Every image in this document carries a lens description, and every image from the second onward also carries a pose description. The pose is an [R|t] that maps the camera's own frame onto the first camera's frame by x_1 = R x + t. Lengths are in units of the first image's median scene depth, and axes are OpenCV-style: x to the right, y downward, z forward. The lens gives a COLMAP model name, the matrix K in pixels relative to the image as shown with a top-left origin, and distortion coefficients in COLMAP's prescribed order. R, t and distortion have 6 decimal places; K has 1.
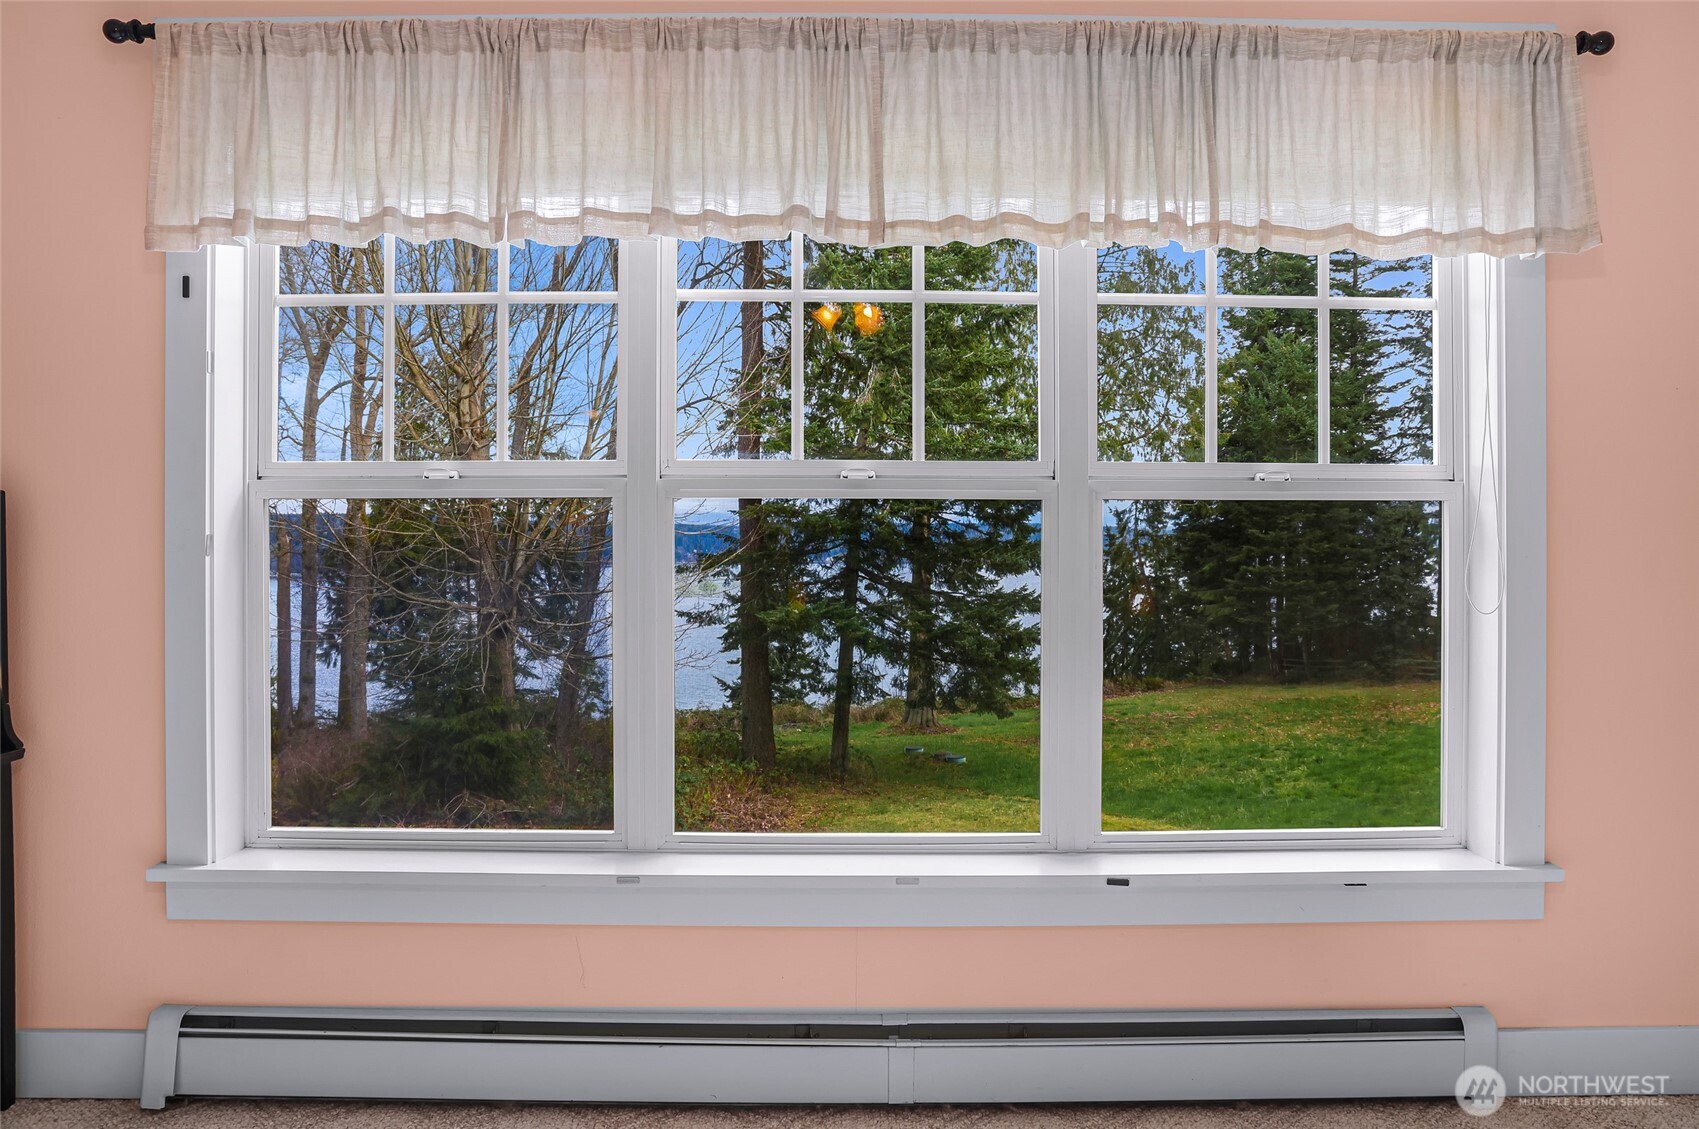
lens RADIAL K [[1175.0, 0, 842.4], [0, 1175.0, 533.6], [0, 0, 1]] dist [-0.081404, 0.050760]
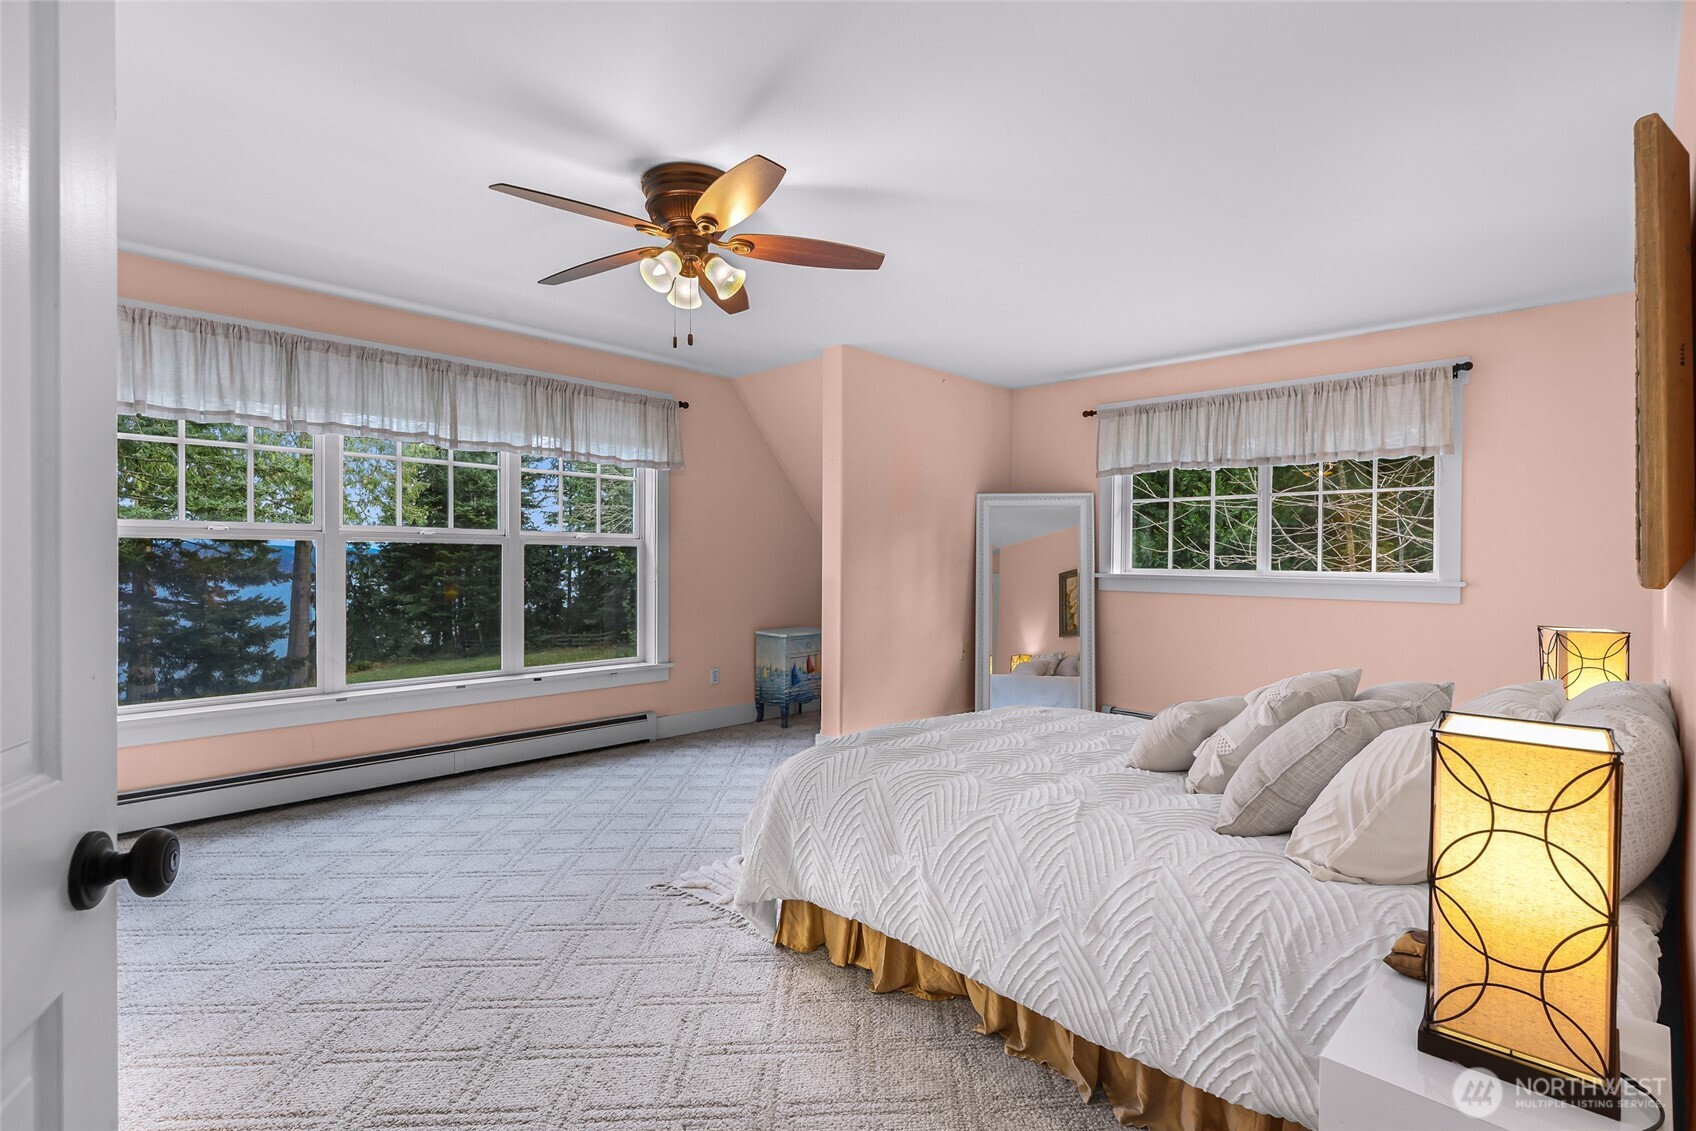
lens RADIAL K [[799.7, 0, 839.1], [0, 799.7, 564.4], [0, 0, 1]] dist [0.001028, 0.000080]
pose [[0.690806, -0.004068, 0.723028, -0.616521], [-0.005414, 0.999927, 0.010799, -0.006739], [-0.723019, -0.011375, 0.690734, -0.809965]]
